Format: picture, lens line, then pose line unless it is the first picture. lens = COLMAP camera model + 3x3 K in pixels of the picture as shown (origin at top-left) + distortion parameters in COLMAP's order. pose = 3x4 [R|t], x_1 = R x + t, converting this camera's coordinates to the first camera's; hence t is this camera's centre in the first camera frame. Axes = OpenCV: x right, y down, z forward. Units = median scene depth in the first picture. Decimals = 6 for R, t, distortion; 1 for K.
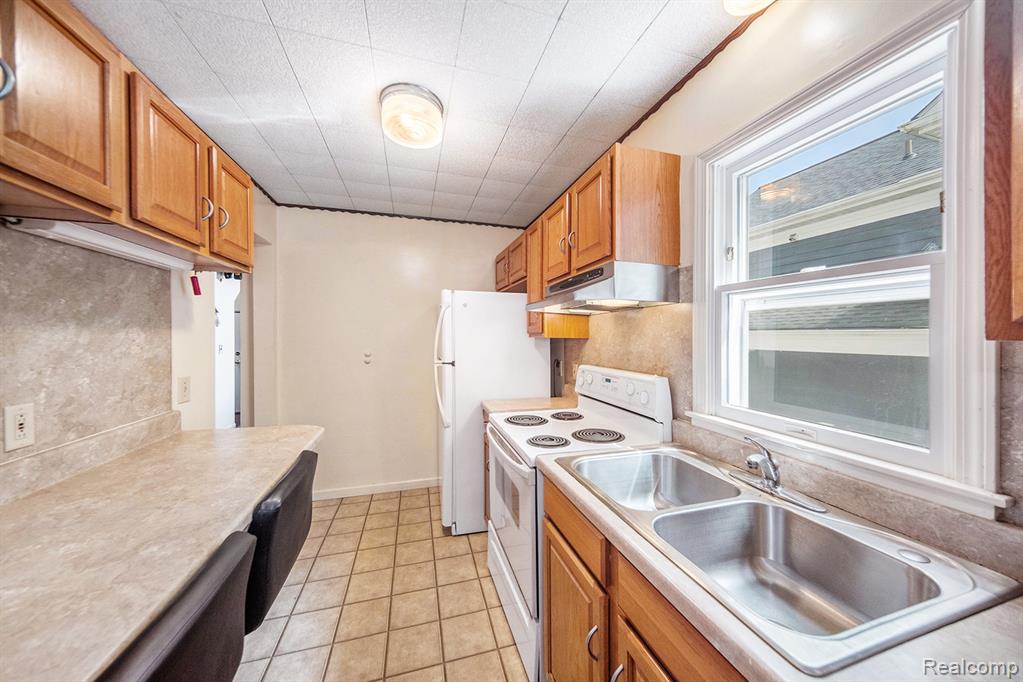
lens RADIAL K [[351.4, 0, 511.6], [0, 351.4, 338.2], [0, 0, 1]] dist [0.003478, -0.000011]
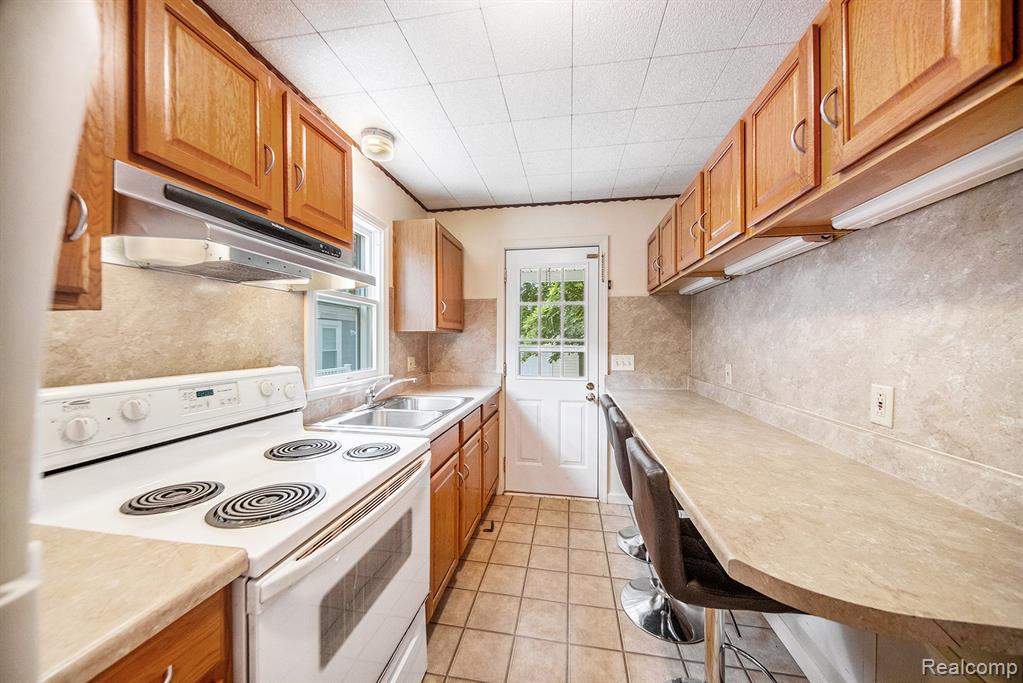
lens RADIAL K [[351.4, 0, 511.6], [0, 351.4, 338.7], [0, 0, 1]] dist [0.003478, -0.000011]
pose [[-0.899243, -0.005097, 0.437419, -0.736351], [-0.002711, 0.999978, 0.006080, 0.038642], [-0.437441, 0.004281, -0.899237, 2.141014]]
